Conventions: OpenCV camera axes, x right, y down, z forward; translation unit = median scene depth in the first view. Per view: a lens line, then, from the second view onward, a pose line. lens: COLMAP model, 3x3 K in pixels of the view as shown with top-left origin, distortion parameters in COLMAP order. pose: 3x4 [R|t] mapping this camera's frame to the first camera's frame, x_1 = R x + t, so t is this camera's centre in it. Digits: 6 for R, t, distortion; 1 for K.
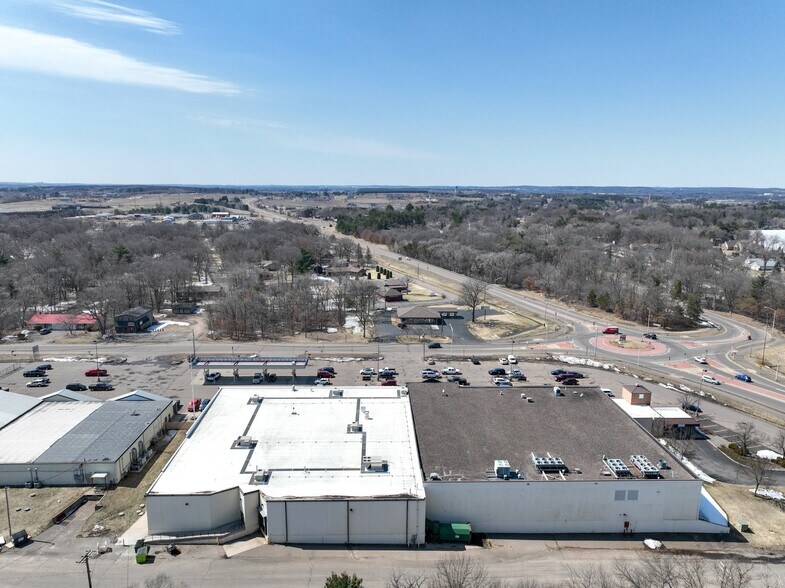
lens RADIAL K [[549.4, 0, 390.5], [0, 549.4, 283.9], [0, 0, 1]] dist [-0.008732, 0.023424]
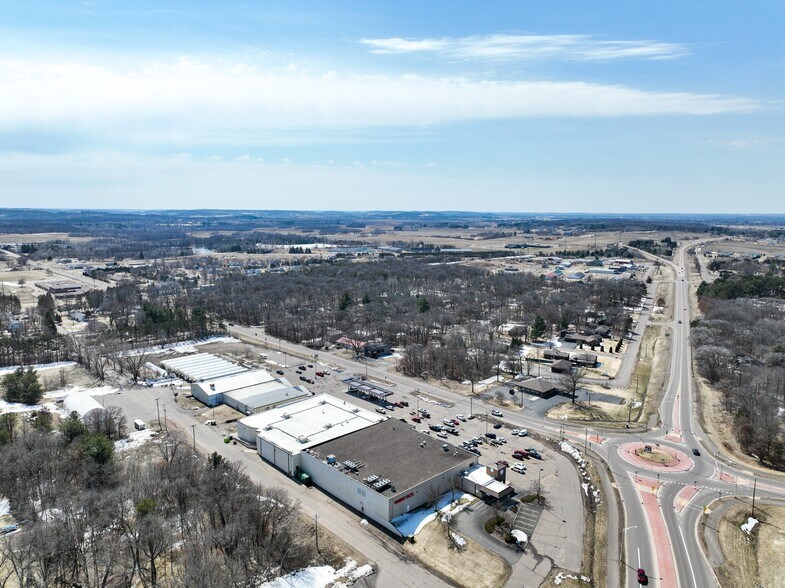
lens RADIAL K [[549.4, 0, 398.4], [0, 549.4, 313.8], [0, 0, 1]] dist [-0.008732, 0.023424]
pose [[0.669856, 0.132803, -0.730518, 1.060664], [-0.127976, 0.989800, 0.062590, -0.210138], [0.731379, 0.051563, 0.680019, -0.131581]]
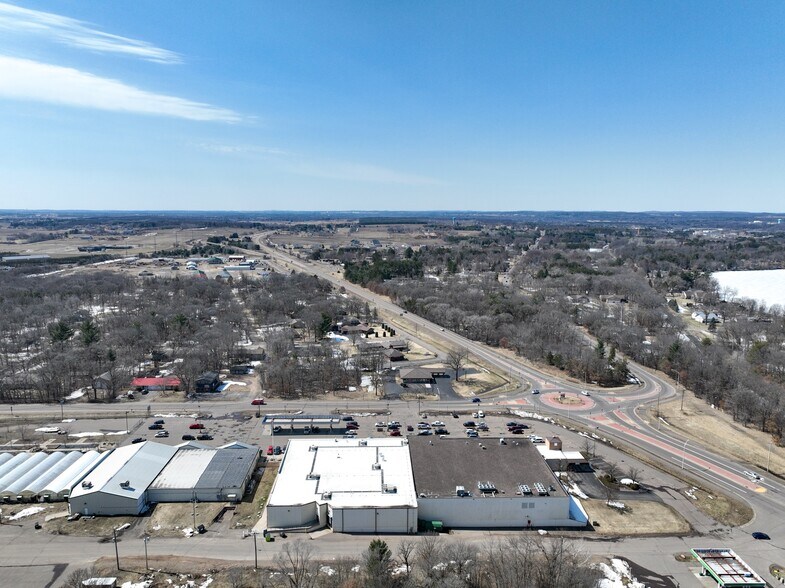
lens RADIAL K [[549.4, 0, 390.4], [0, 549.4, 287.8], [0, 0, 1]] dist [-0.008732, 0.023424]
pose [[0.999993, -0.003614, -0.000545, -0.013733], [0.003594, 0.999470, -0.032344, -0.163252], [0.000662, 0.032342, 0.999477, -0.493157]]
